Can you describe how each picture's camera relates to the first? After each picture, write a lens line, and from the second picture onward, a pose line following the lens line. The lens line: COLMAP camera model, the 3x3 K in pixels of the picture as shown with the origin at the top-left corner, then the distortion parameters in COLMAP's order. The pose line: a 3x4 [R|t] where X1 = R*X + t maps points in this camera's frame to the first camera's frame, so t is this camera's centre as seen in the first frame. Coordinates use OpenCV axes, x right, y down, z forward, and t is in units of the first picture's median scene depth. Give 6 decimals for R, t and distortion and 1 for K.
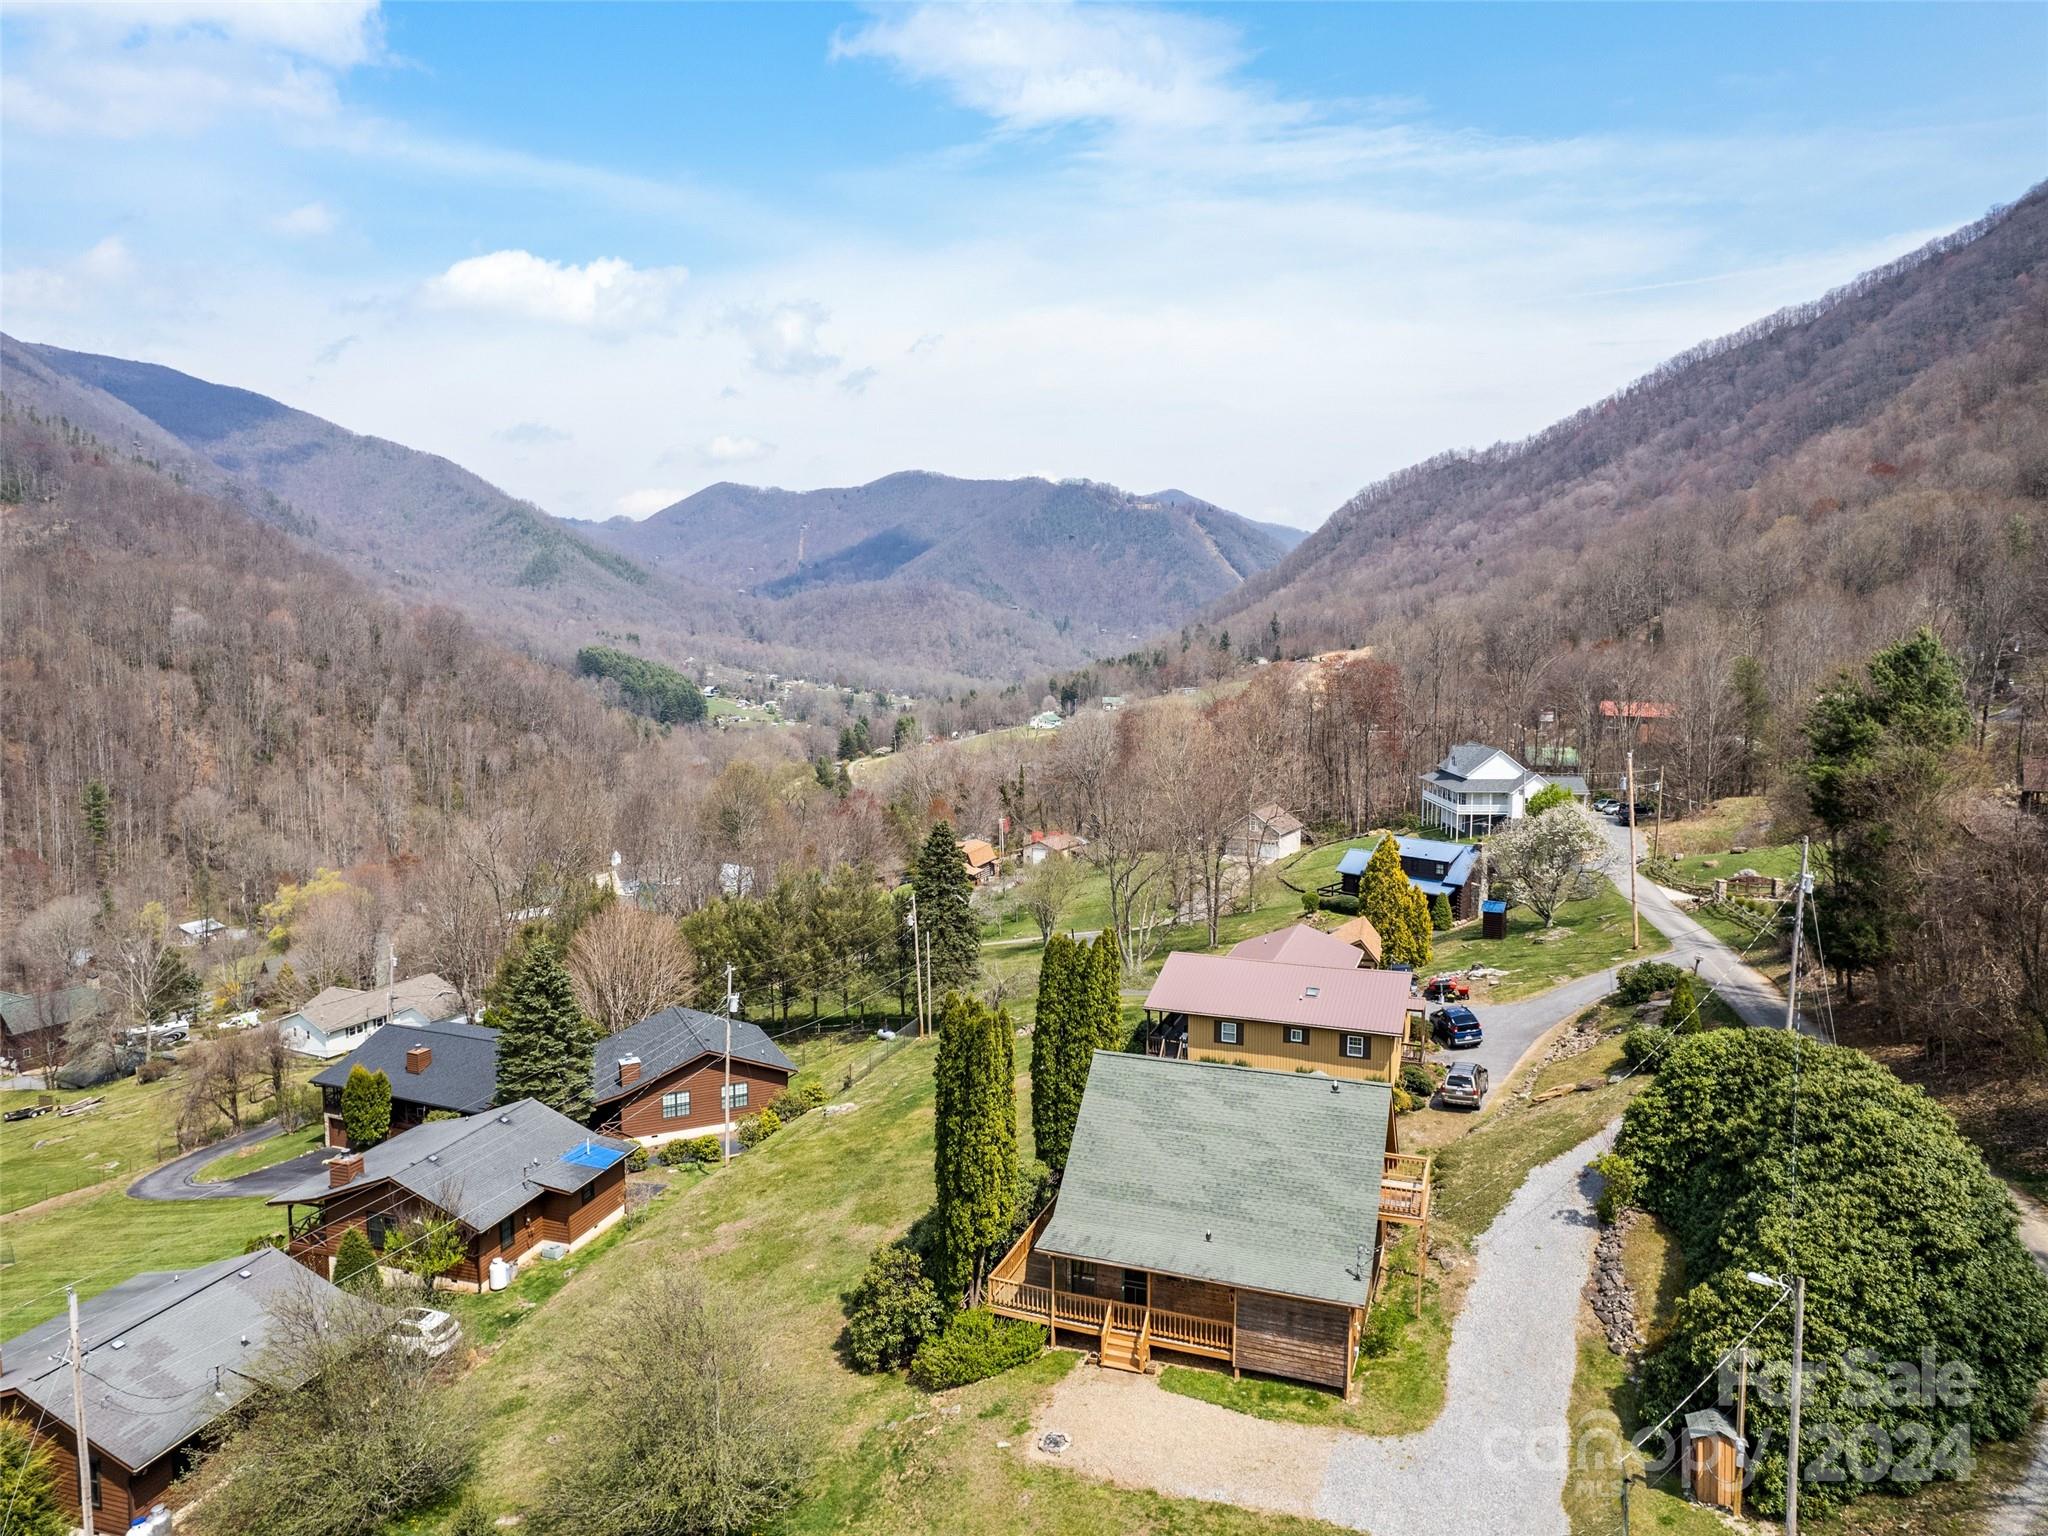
lens RADIAL K [[1309.7, 0, 1027.4], [0, 1309.7, 739.3], [0, 0, 1]] dist [-0.076008, 0.060191]
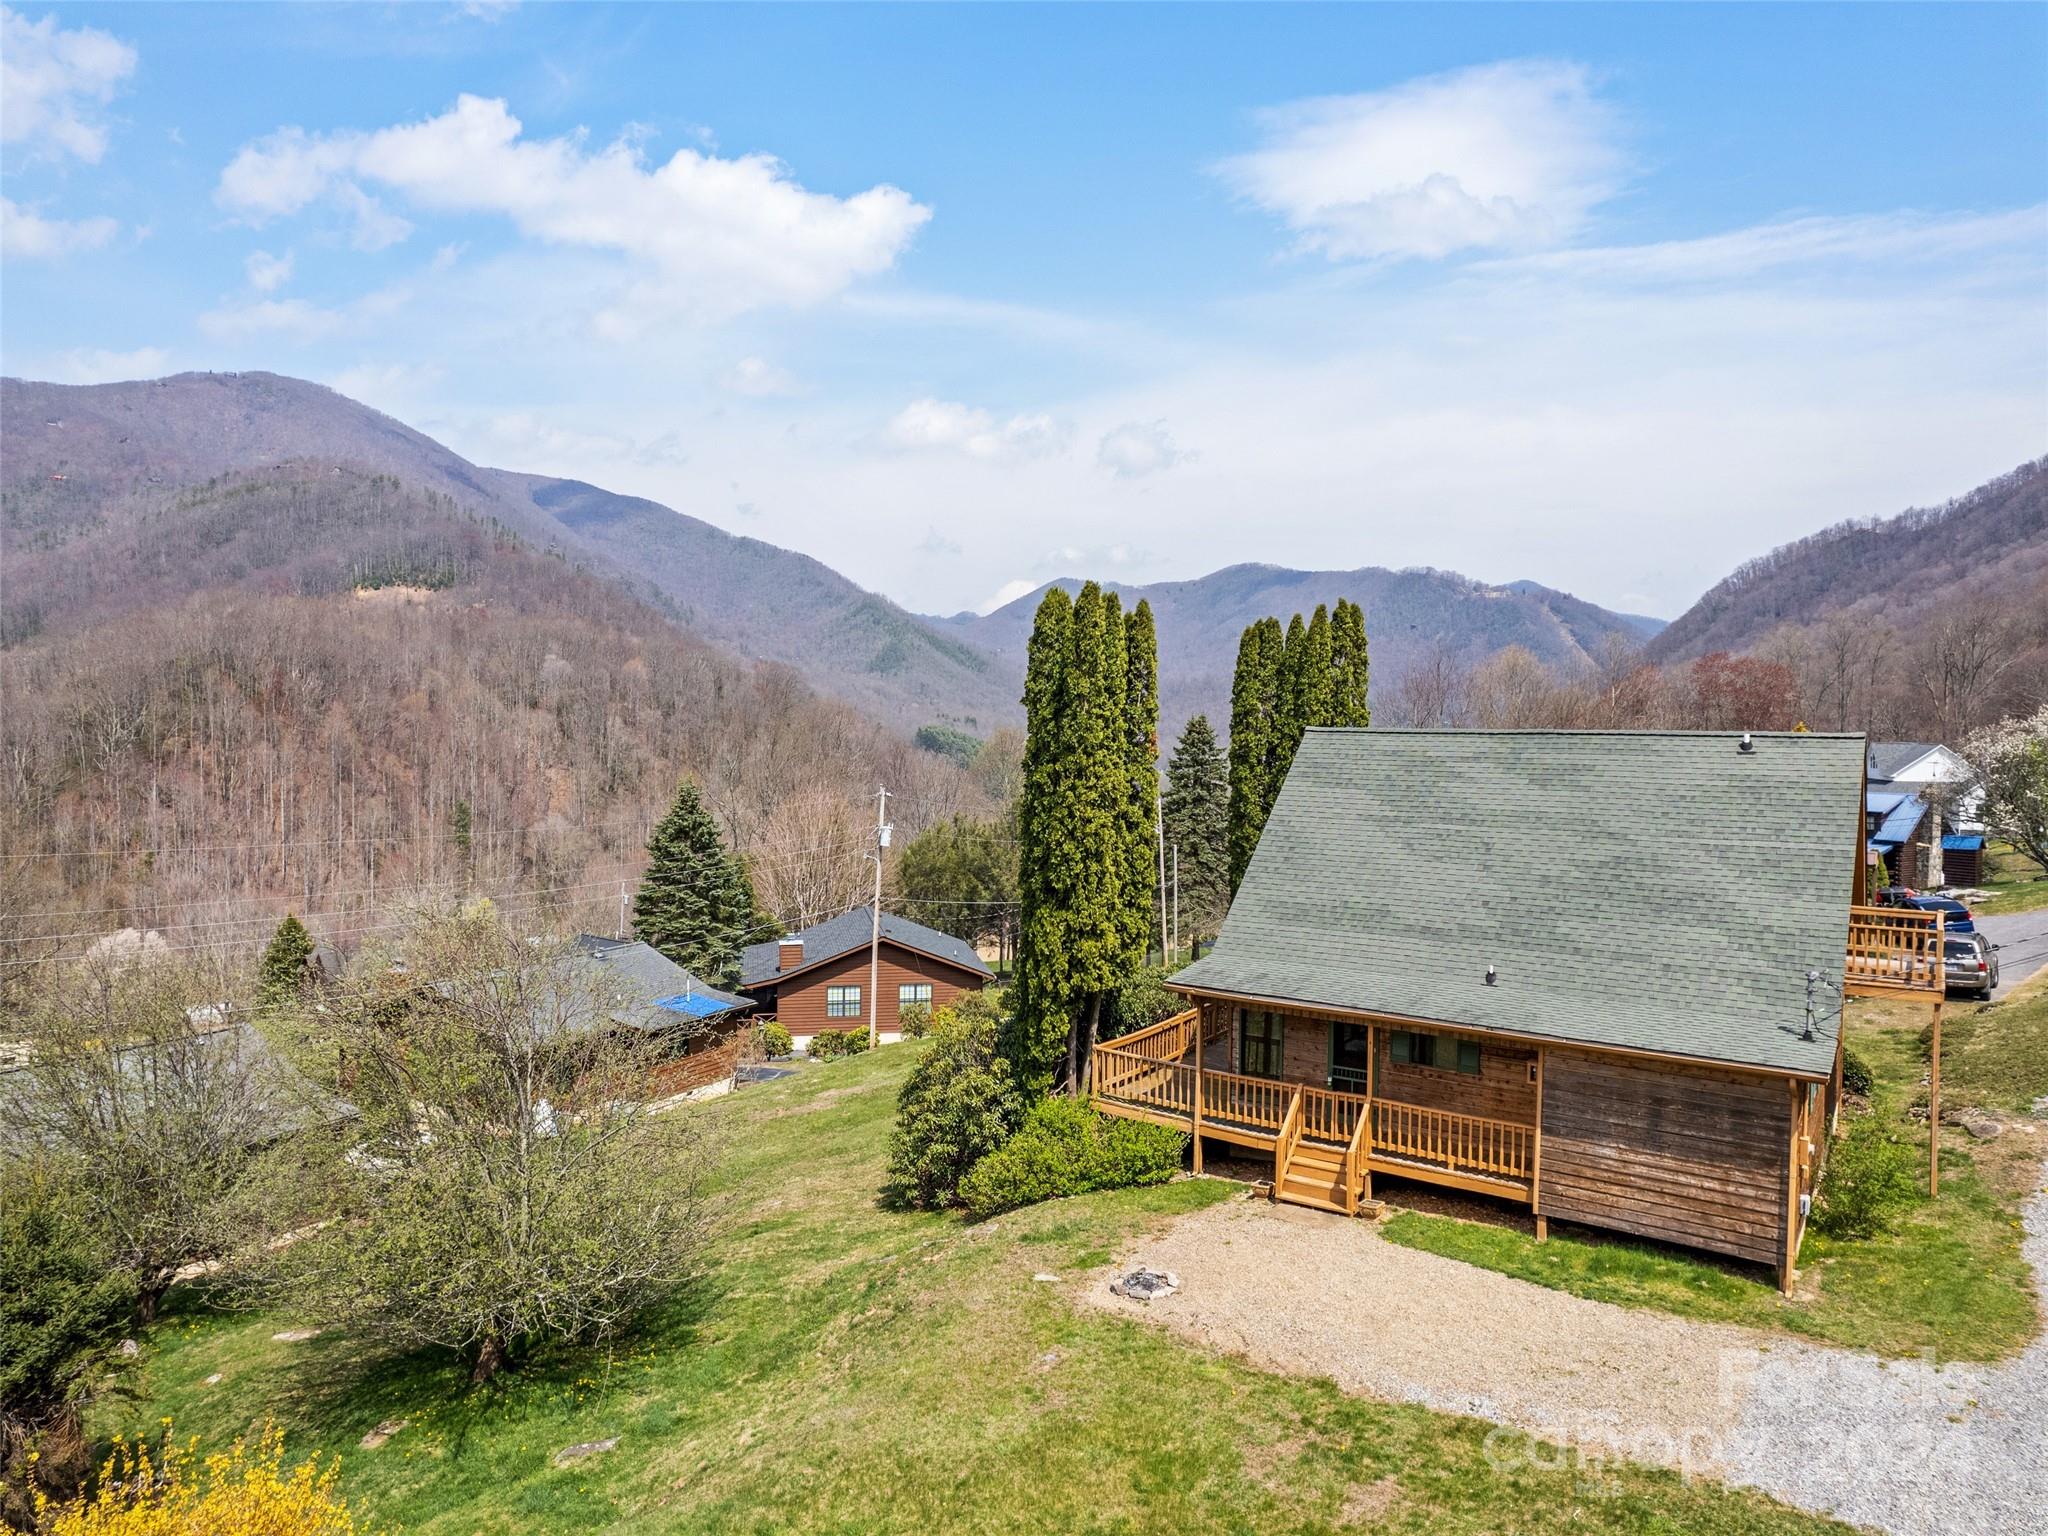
lens RADIAL K [[1306.8, 0, 1025.3], [0, 1306.8, 754.5], [0, 0, 1]] dist [-0.081707, 0.068742]
pose [[0.966974, 0.016015, -0.254373, 0.009212], [-0.032371, 0.997659, -0.060244, 0.034346], [0.252812, 0.066489, 0.965228, 0.045271]]
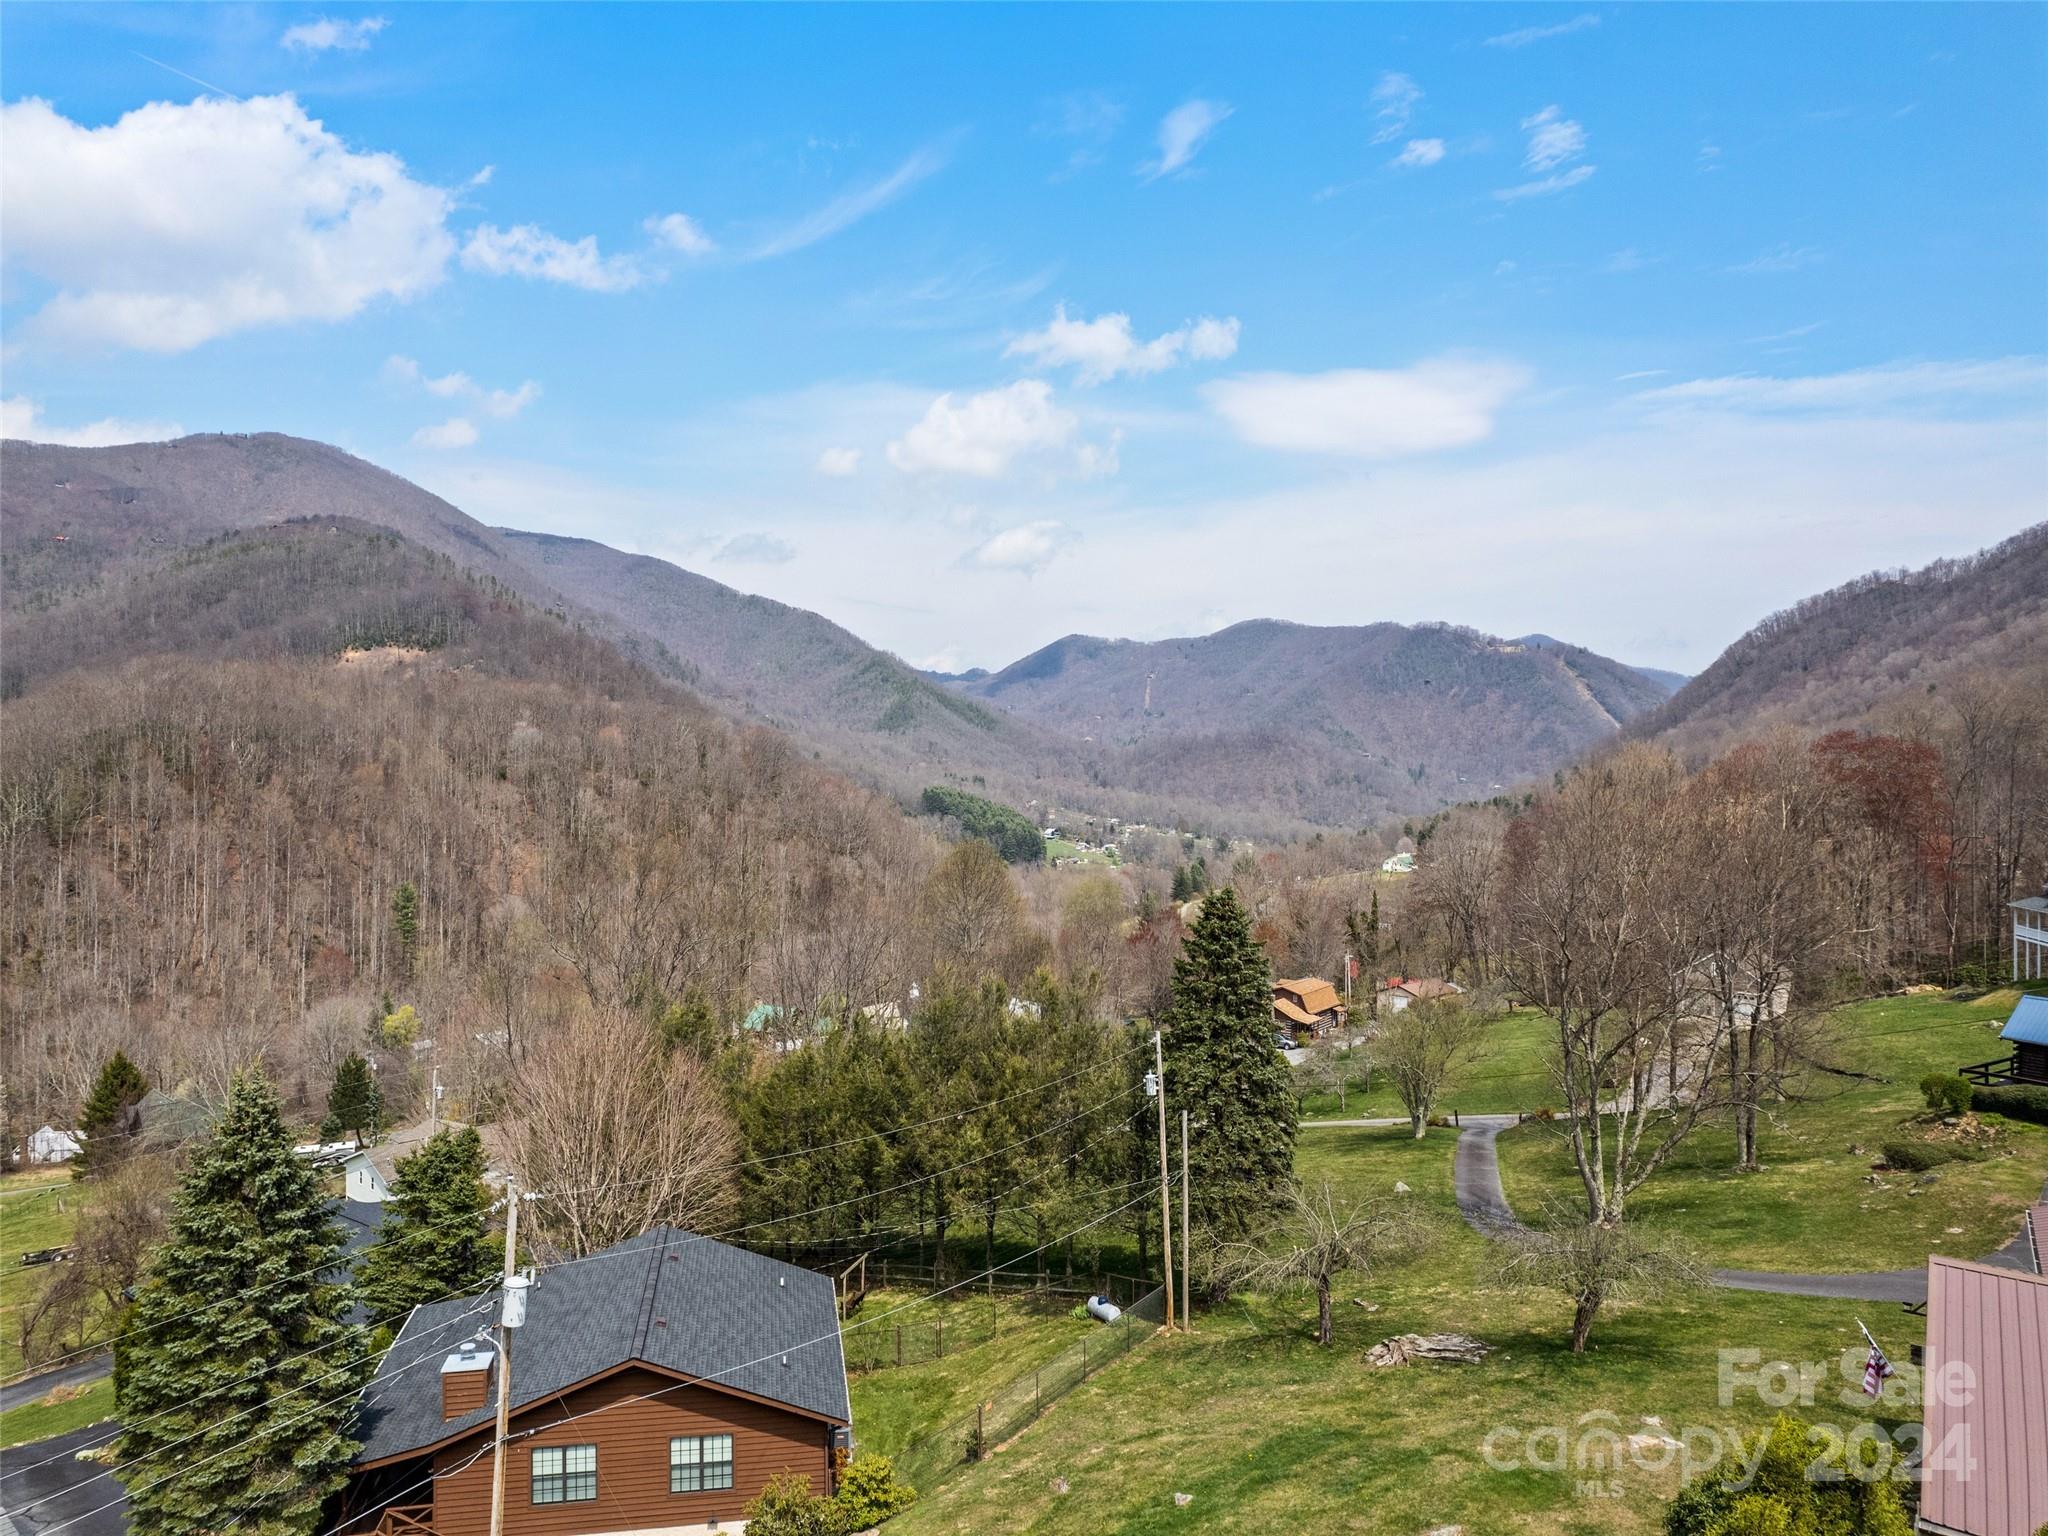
lens RADIAL K [[1299.0, 0, 1024.0], [0, 1299.0, 768.0], [0, 0, 1]] dist [-0.073436, 0.055847]
pose [[0.964262, 0.004516, -0.264912, -0.001643], [-0.029802, 0.995358, -0.091510, 0.015683], [0.263269, 0.096135, 0.959921, 0.120969]]
